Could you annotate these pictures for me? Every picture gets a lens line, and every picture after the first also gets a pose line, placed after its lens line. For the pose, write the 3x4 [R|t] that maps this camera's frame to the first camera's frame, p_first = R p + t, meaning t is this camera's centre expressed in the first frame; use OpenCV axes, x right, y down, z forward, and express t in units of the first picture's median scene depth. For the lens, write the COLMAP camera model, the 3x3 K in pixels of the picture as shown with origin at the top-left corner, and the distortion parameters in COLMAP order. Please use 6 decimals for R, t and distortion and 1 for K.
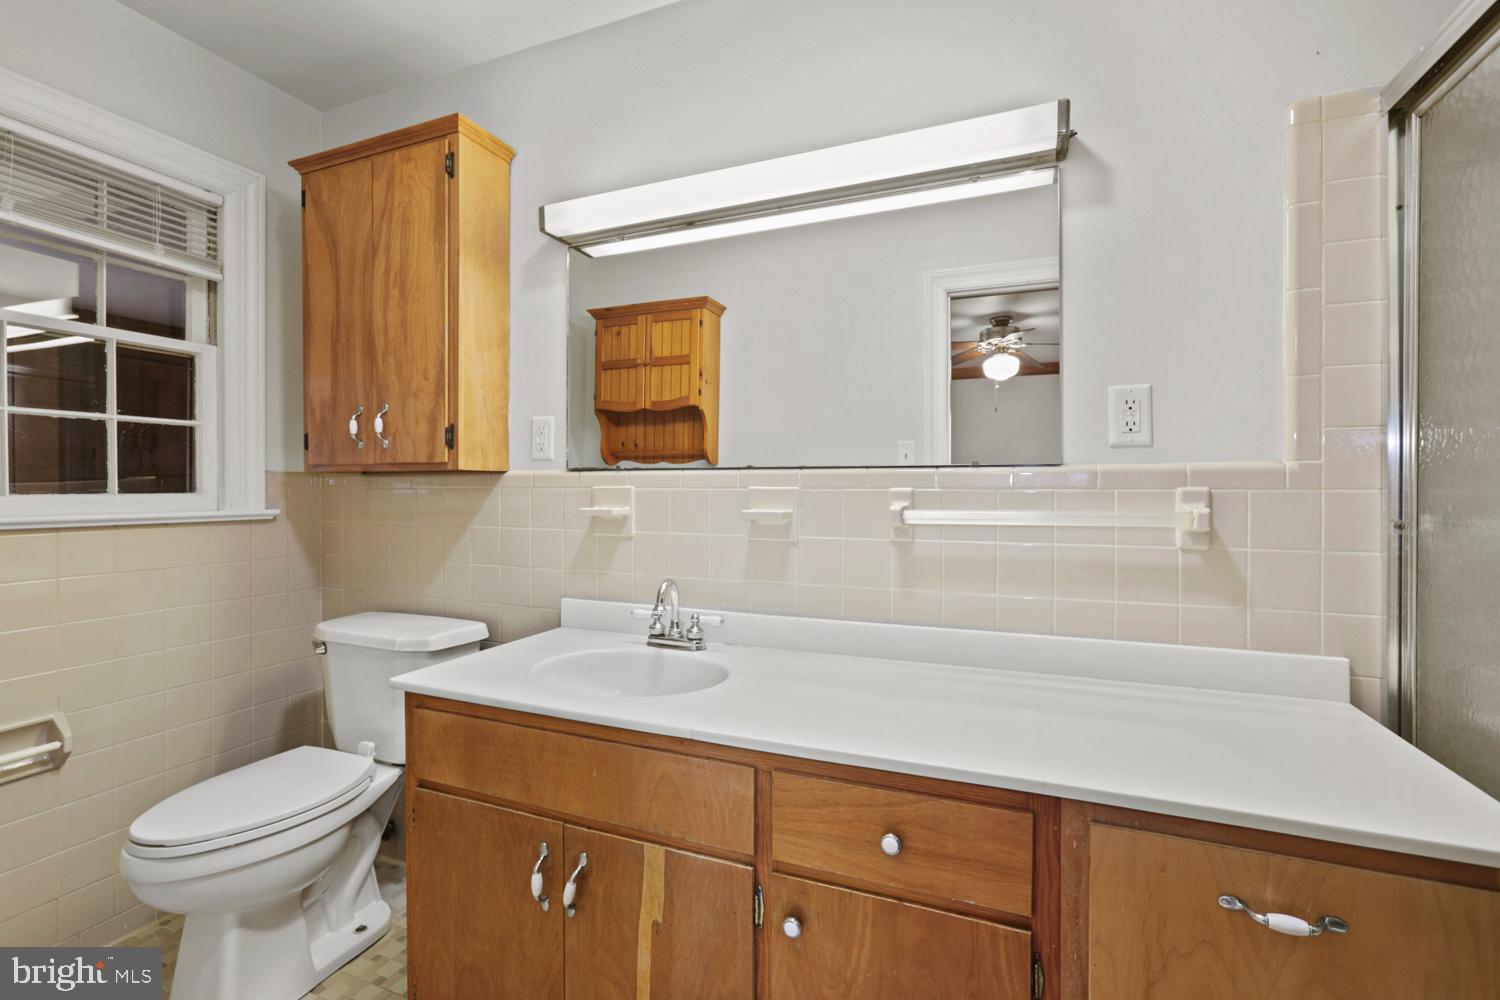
lens RADIAL K [[674.7, 0, 748.9], [0, 674.7, 498.5], [0, 0, 1]] dist [0.002611, 0.002439]
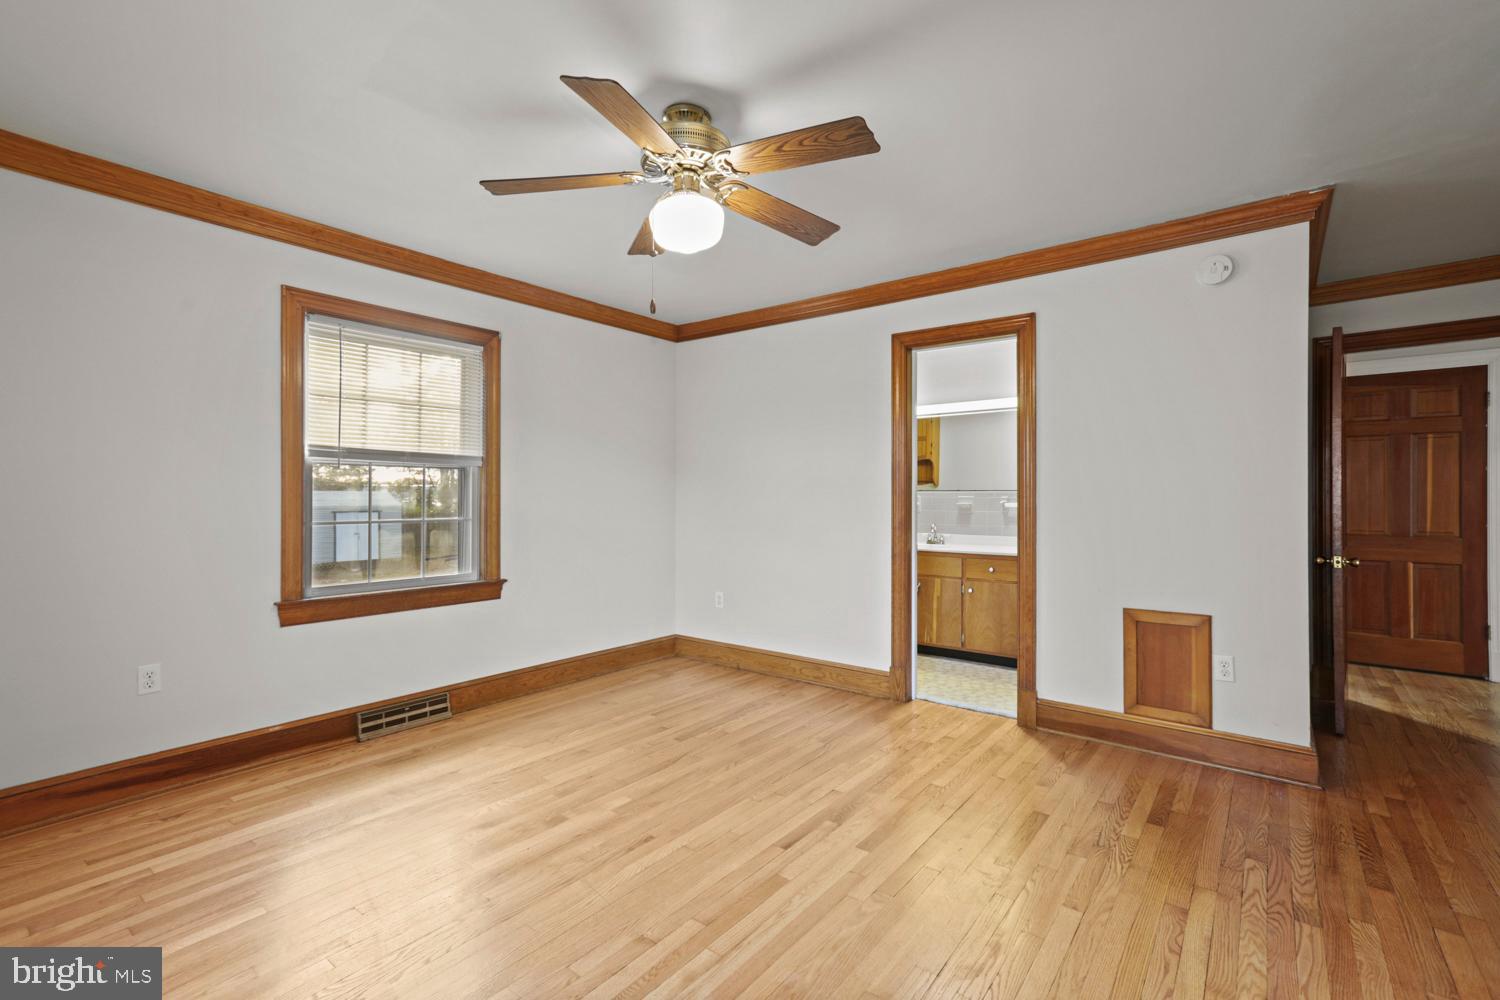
lens RADIAL K [[674.7, 0, 750.0], [0, 674.7, 502.0], [0, 0, 1]] dist [0.002611, 0.002439]
pose [[0.962708, -0.001856, -0.270538, -0.125828], [-0.000146, 0.999973, -0.007379, 0.048831], [0.270544, 0.007143, 0.962681, -3.542485]]
